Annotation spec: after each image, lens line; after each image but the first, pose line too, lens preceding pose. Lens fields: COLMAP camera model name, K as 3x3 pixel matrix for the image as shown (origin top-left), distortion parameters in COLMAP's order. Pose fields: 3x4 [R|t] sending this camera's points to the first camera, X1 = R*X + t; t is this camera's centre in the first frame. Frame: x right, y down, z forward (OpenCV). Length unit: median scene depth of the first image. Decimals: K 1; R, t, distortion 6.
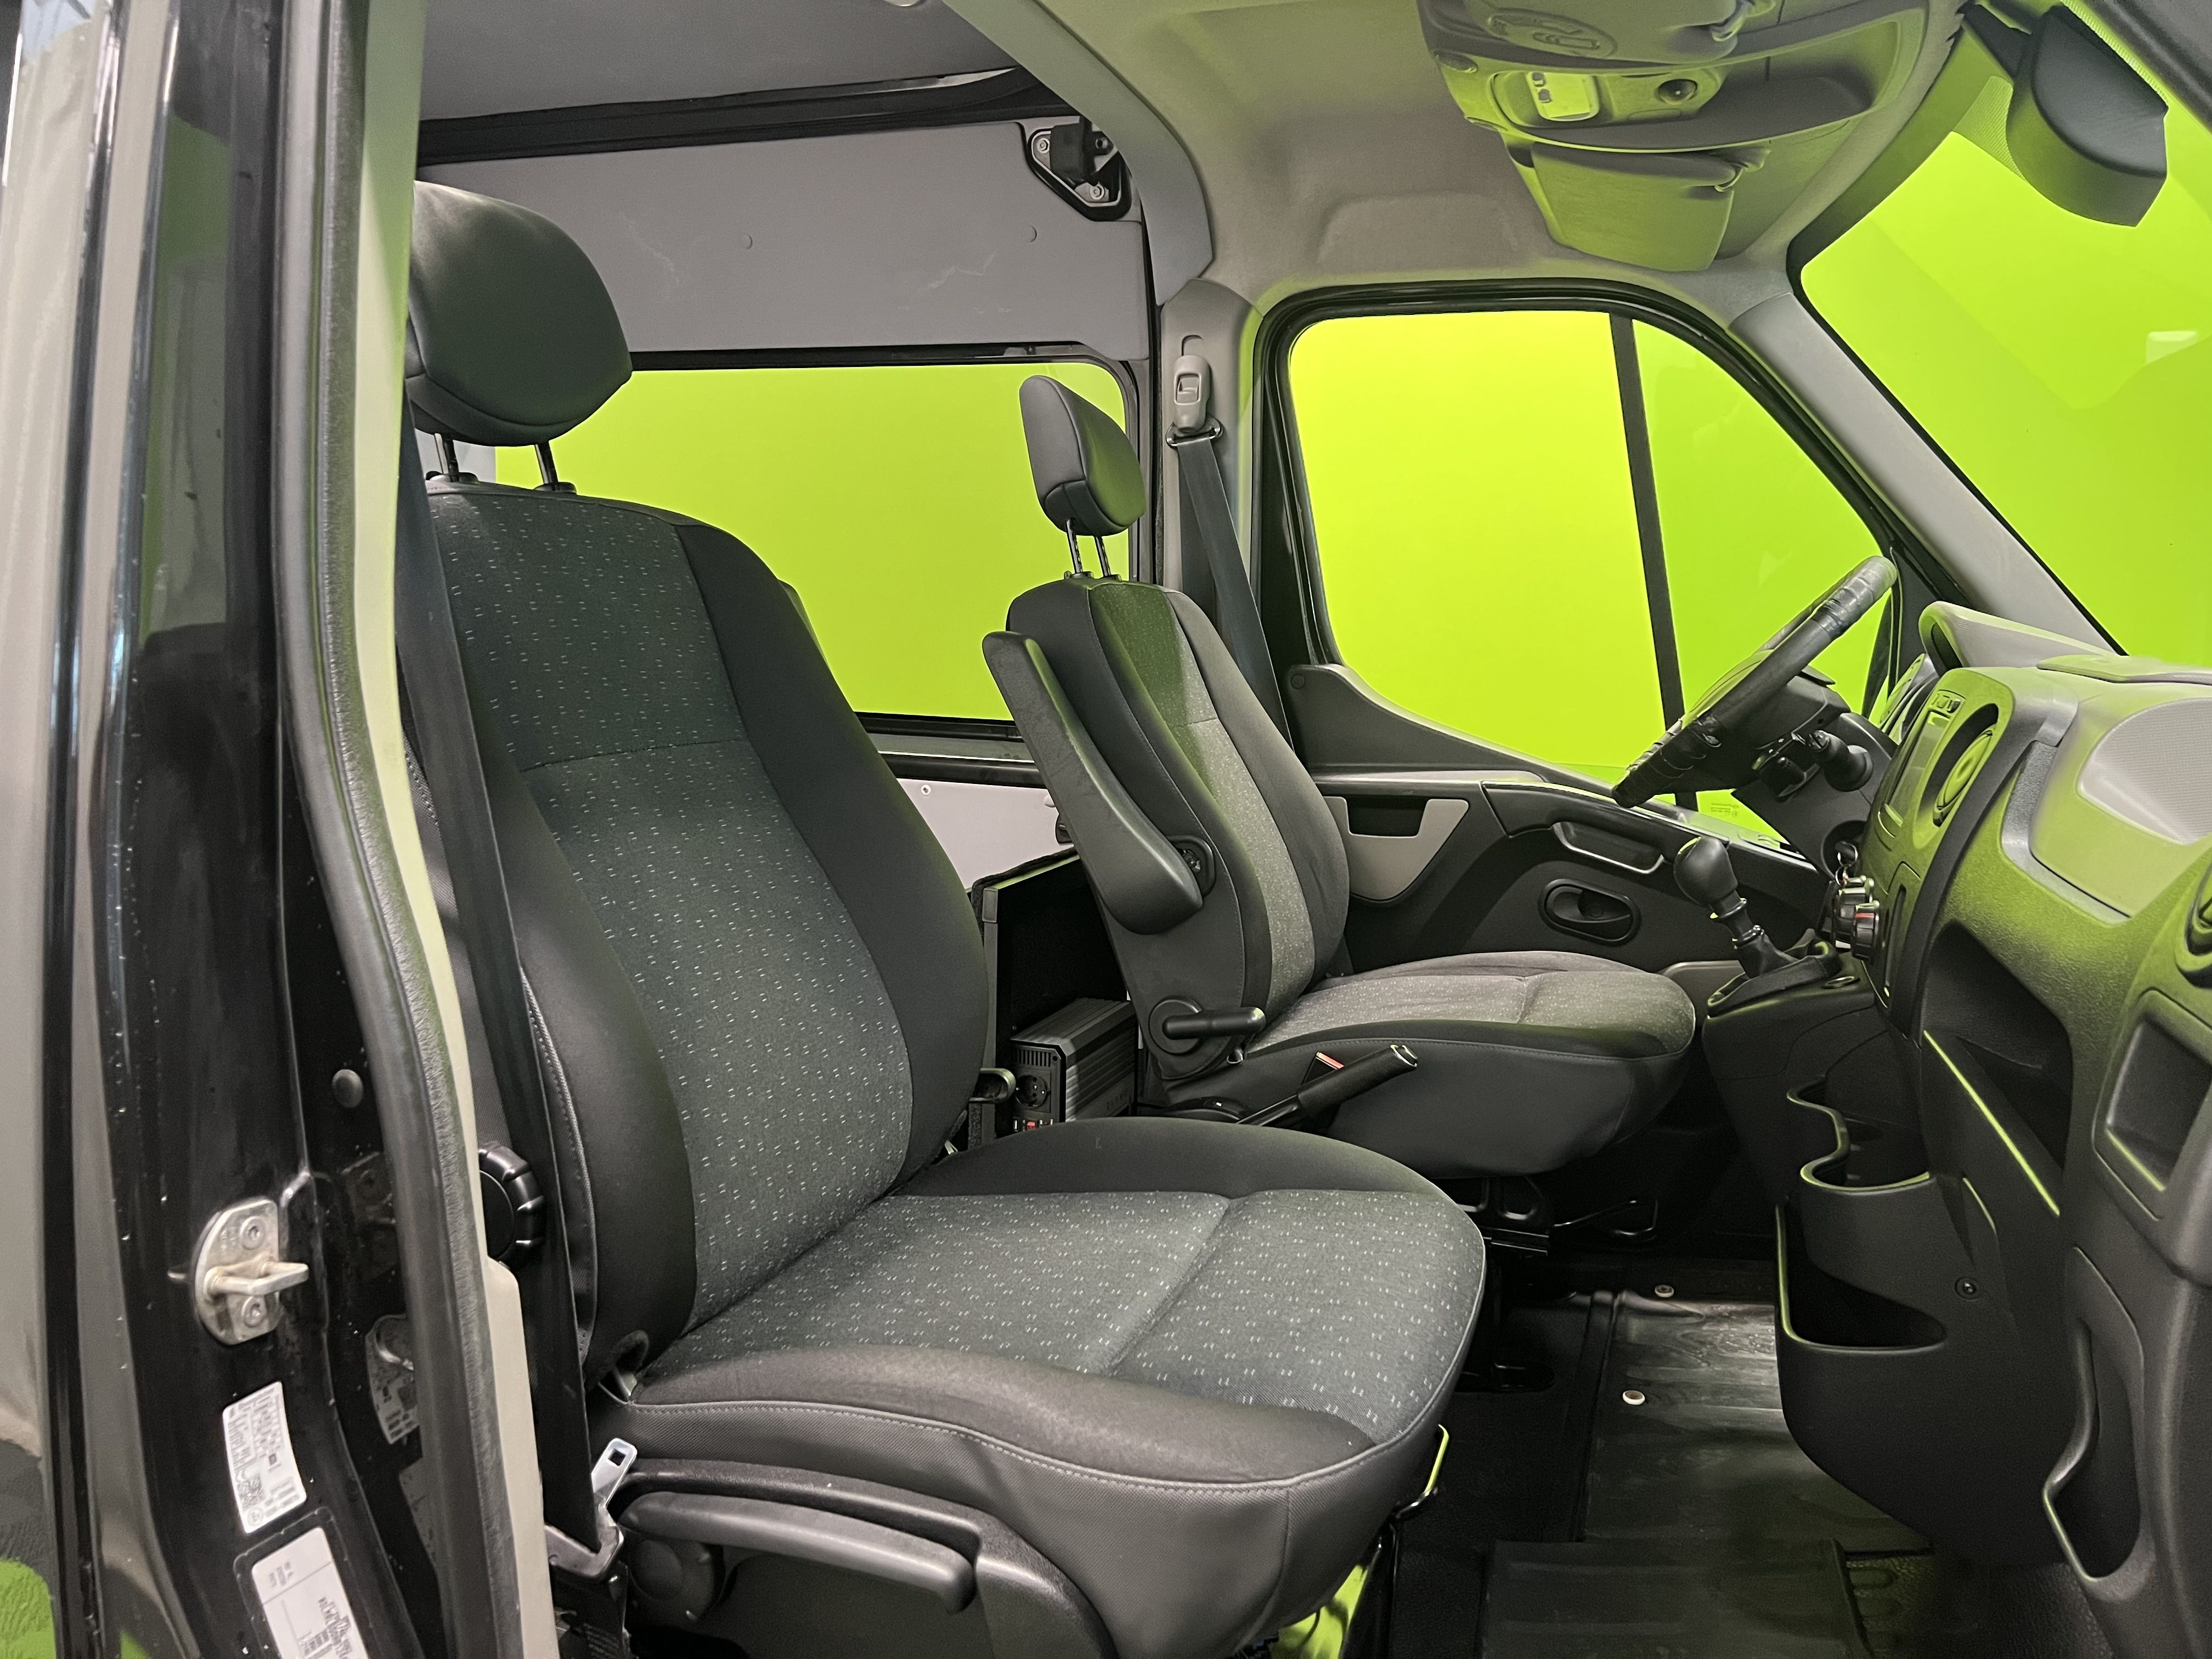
lens RADIAL K [[1571.7, 0, 1106.0], [0, 1571.7, 829.5], [0, 0, 1]] dist [0.003211, 0.001418]
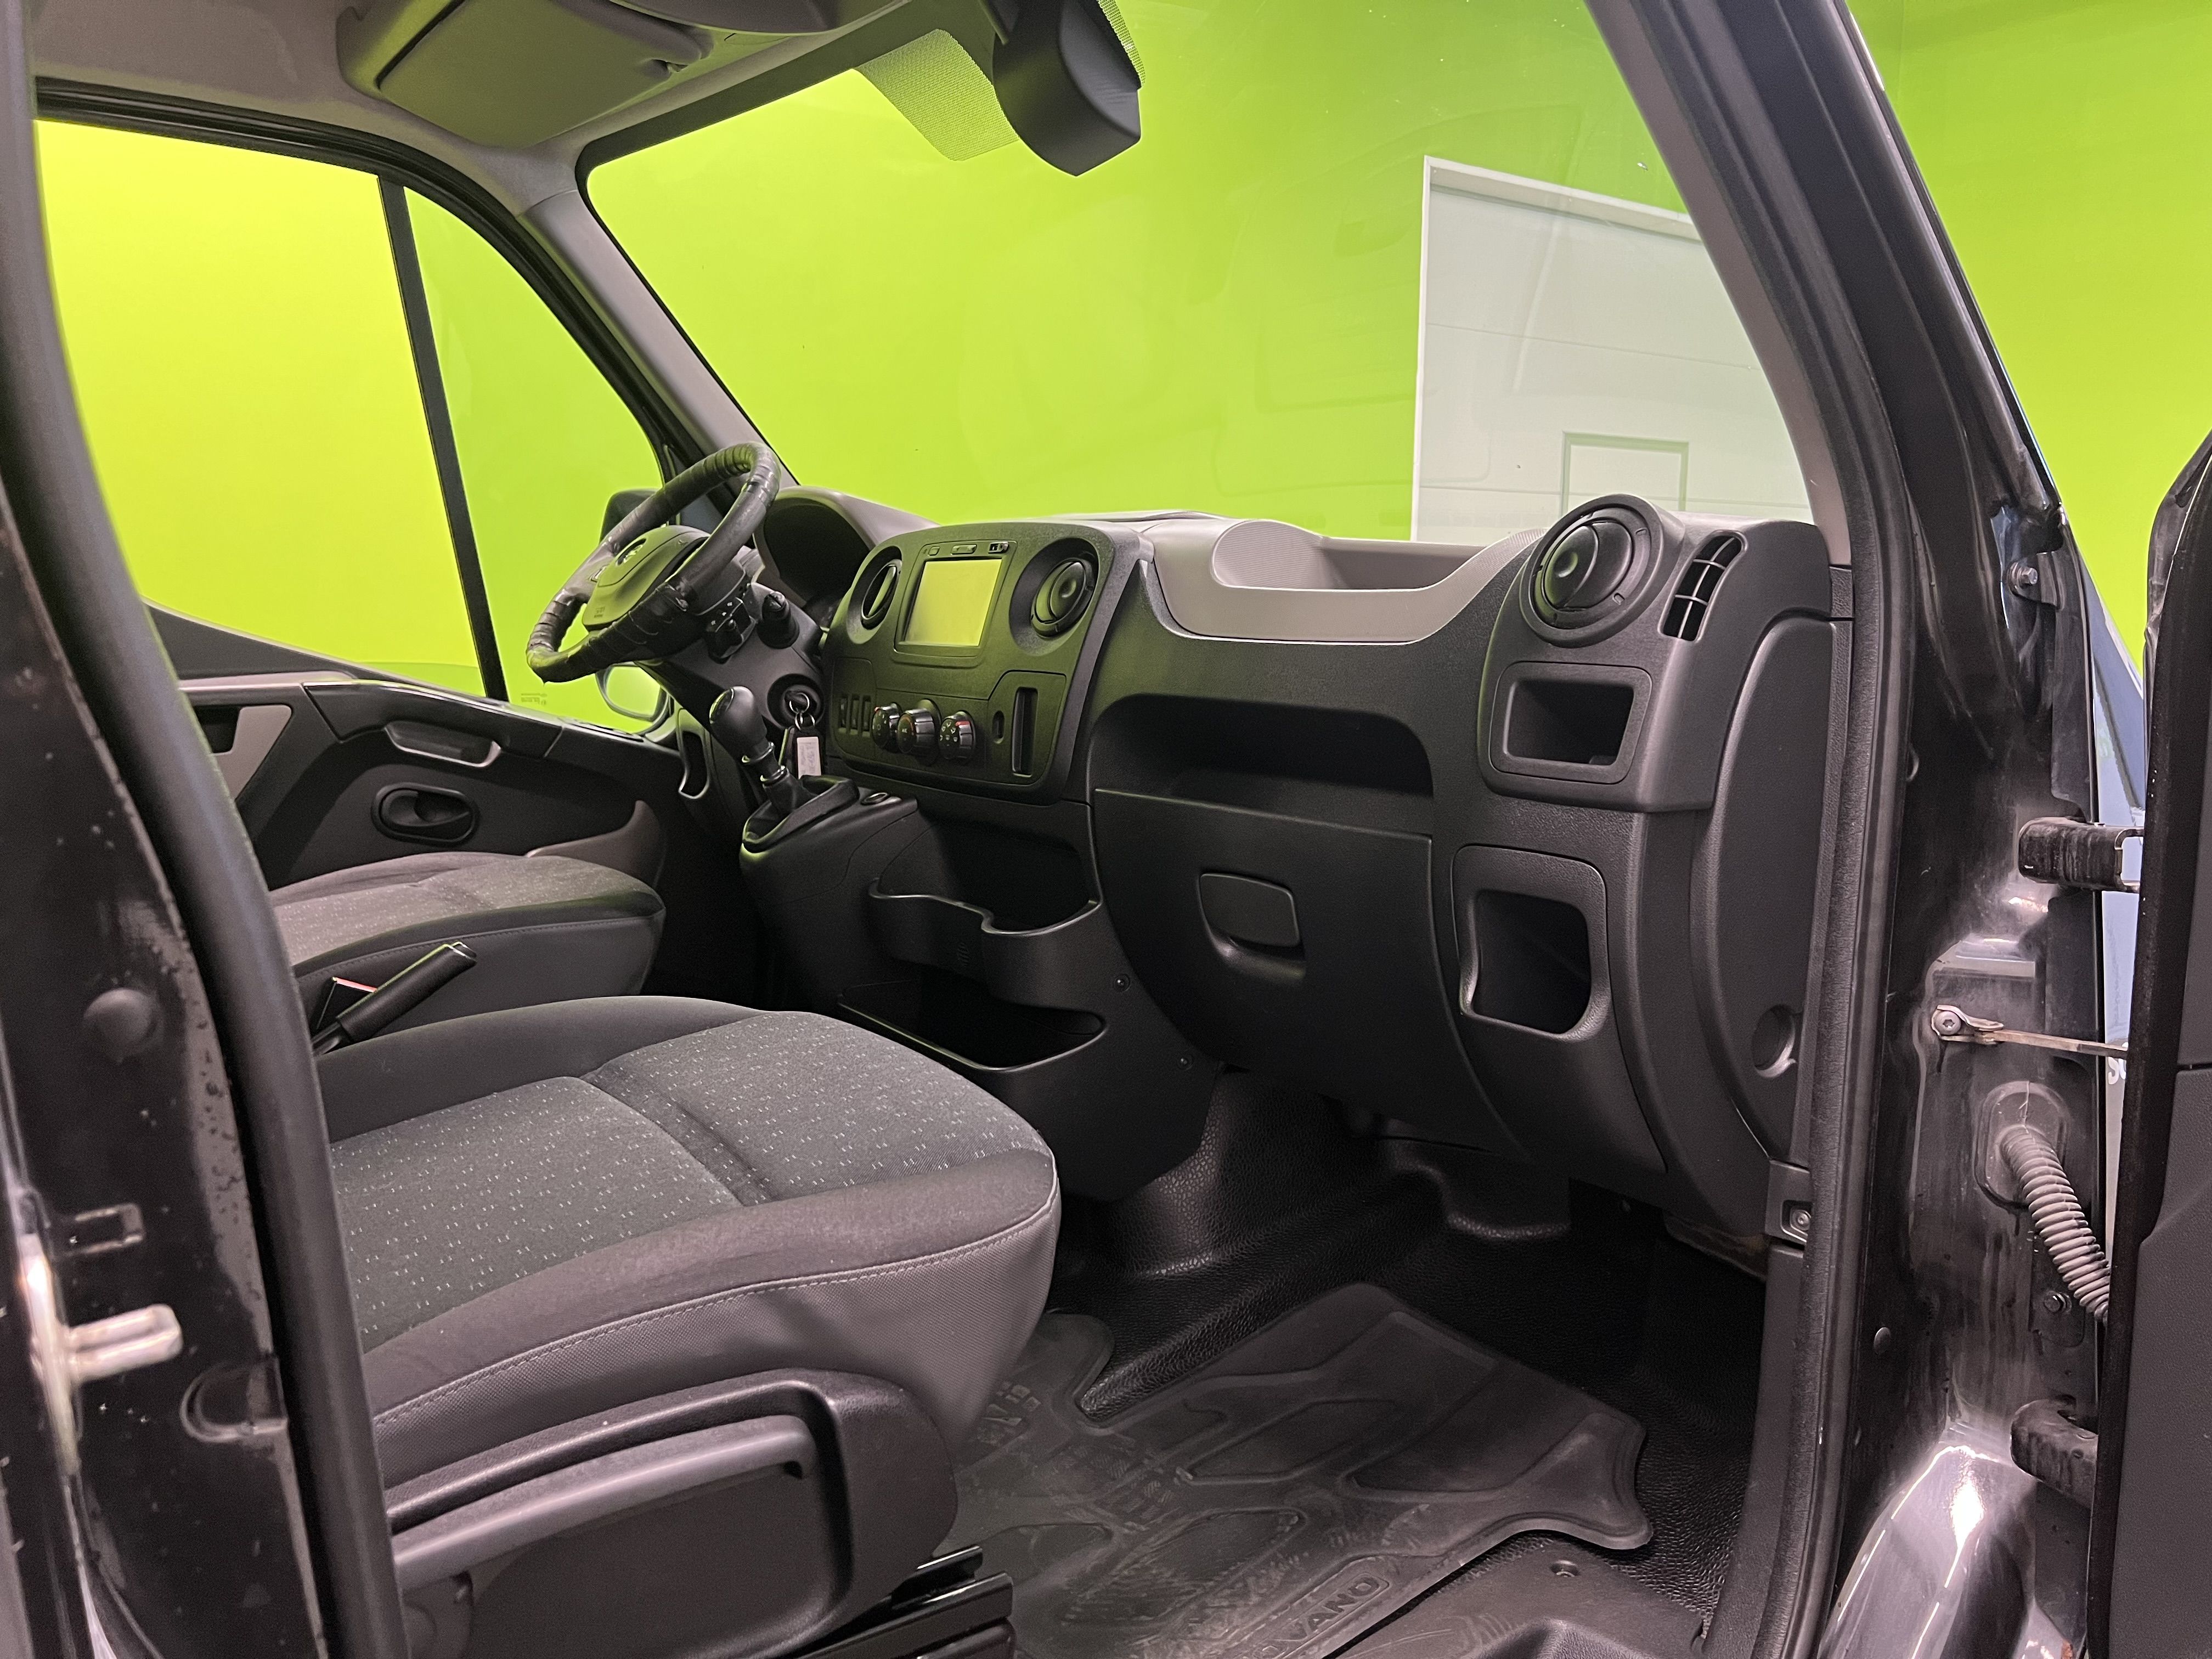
lens RADIAL K [[1571.7, 0, 1106.0], [0, 1571.7, 829.5], [0, 0, 1]] dist [0.003211, 0.001418]
pose [[0.605495, -0.131179, 0.784964, -0.281246], [0.101914, 0.990982, 0.086995, 0.029386], [-0.789297, 0.027324, 0.613403, 0.127095]]
